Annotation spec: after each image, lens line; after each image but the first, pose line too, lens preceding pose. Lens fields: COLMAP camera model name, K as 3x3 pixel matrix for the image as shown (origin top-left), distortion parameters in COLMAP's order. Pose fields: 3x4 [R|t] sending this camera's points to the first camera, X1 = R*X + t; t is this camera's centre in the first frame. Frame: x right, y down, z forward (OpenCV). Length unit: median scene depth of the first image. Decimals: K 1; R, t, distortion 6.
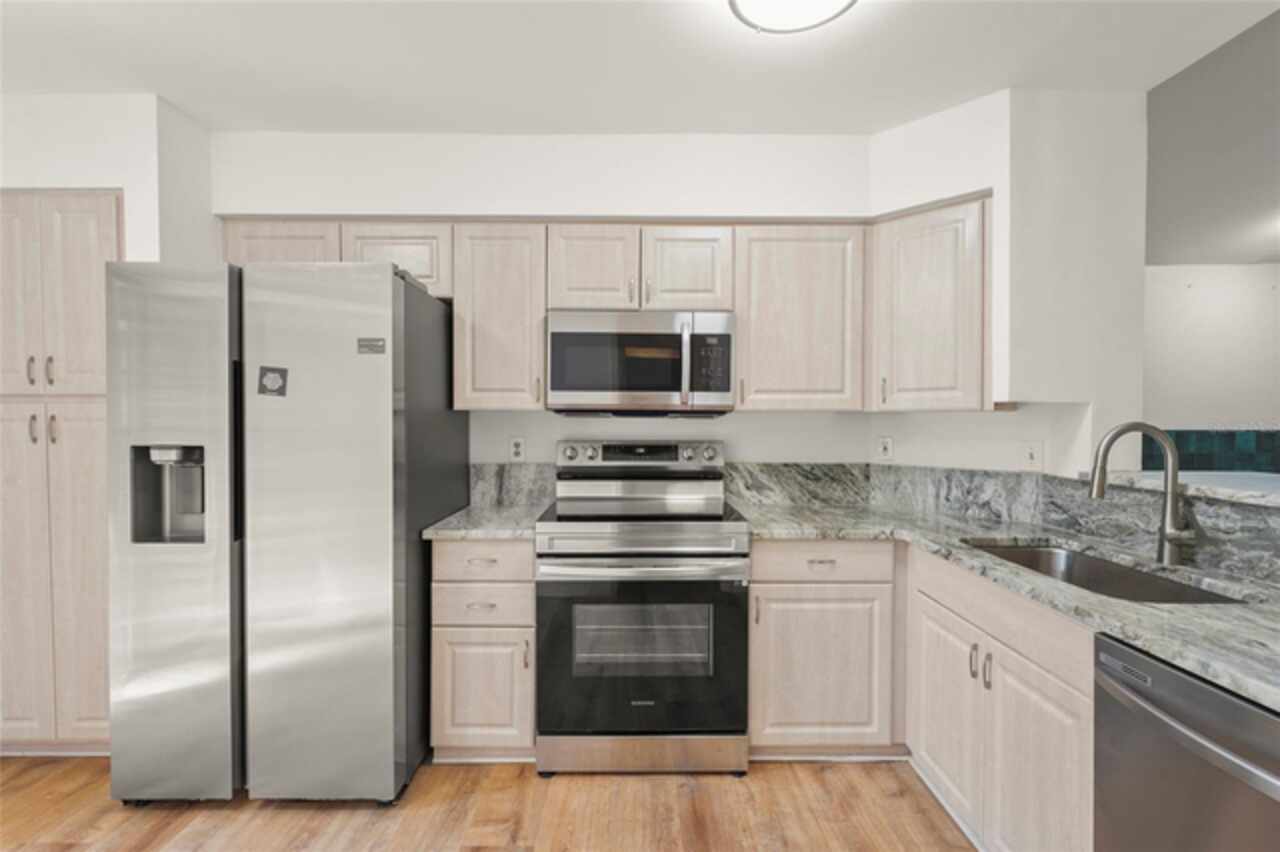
lens RADIAL K [[573.6, 0, 642.3], [0, 573.6, 426.1], [0, 0, 1]] dist [-0.000941, 0.000301]
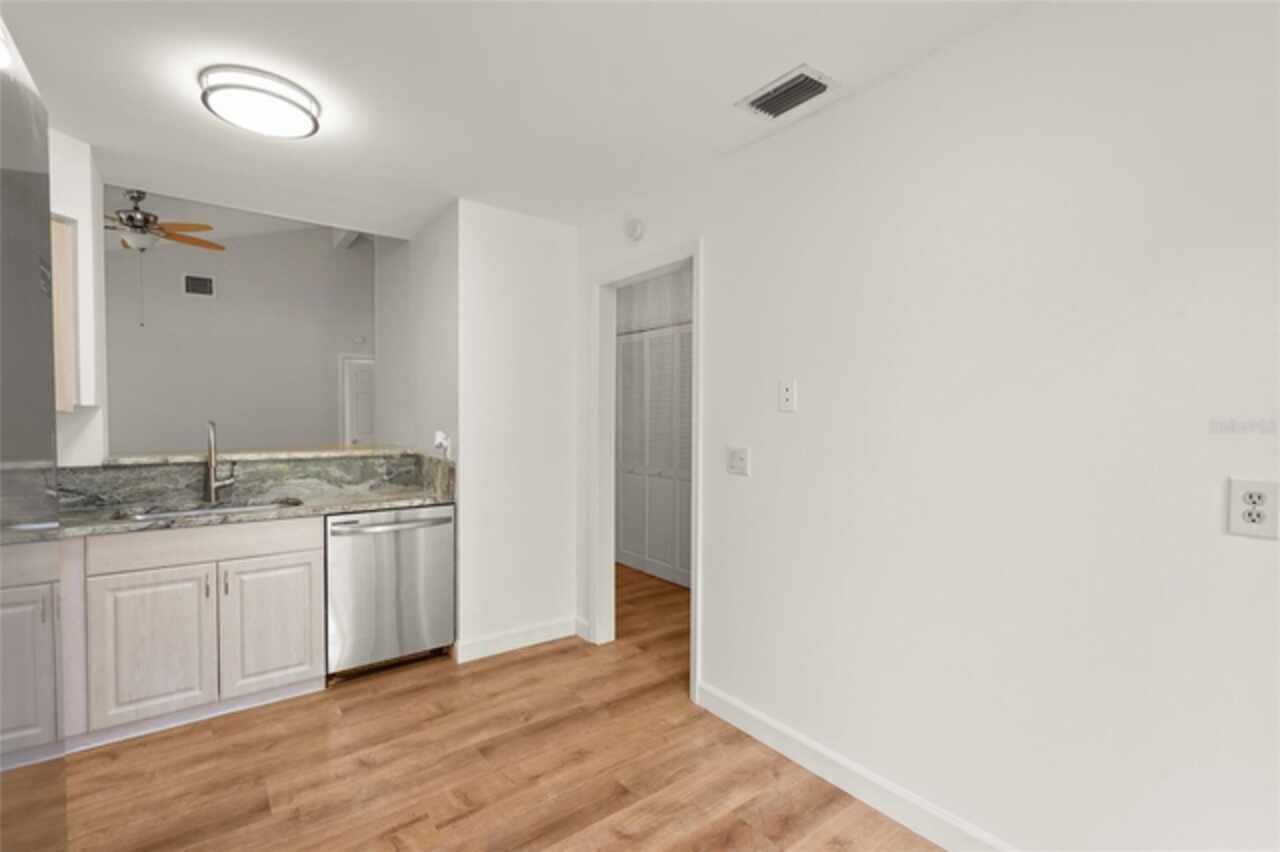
lens RADIAL K [[573.6, 0, 636.6], [0, 573.6, 426.9], [0, 0, 1]] dist [-0.000941, 0.000301]
pose [[-0.602227, -0.021596, 0.798033, -0.980394], [0.004675, 0.999521, 0.030577, -0.027873], [-0.798312, 0.022146, -0.601837, 0.789690]]
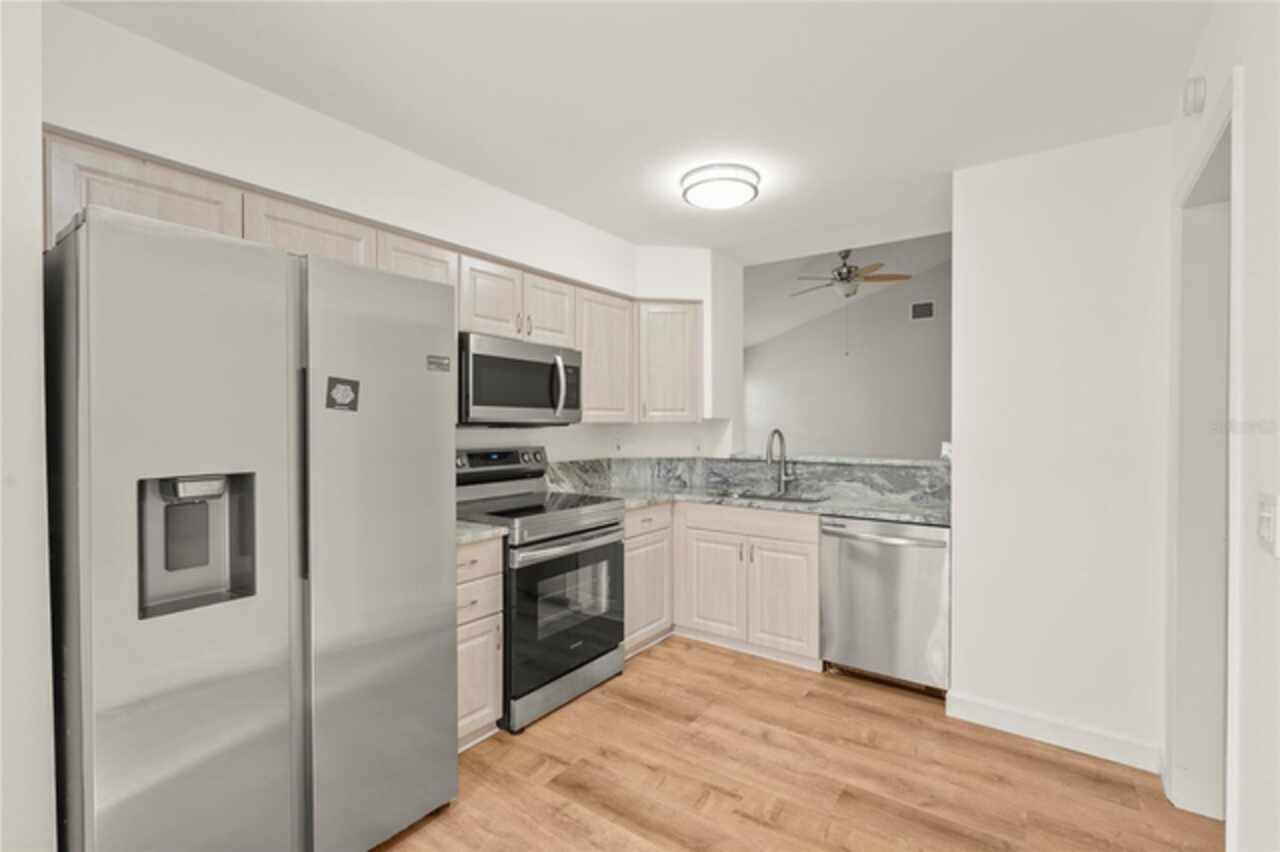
lens RADIAL K [[573.6, 0, 640.8], [0, 573.6, 426.6], [0, 0, 1]] dist [-0.000941, 0.000301]
pose [[0.593032, -0.008660, 0.805132, -0.947577], [0.013362, 0.999910, 0.000913, -0.019627], [-0.805068, 0.010217, 0.593095, 0.086589]]
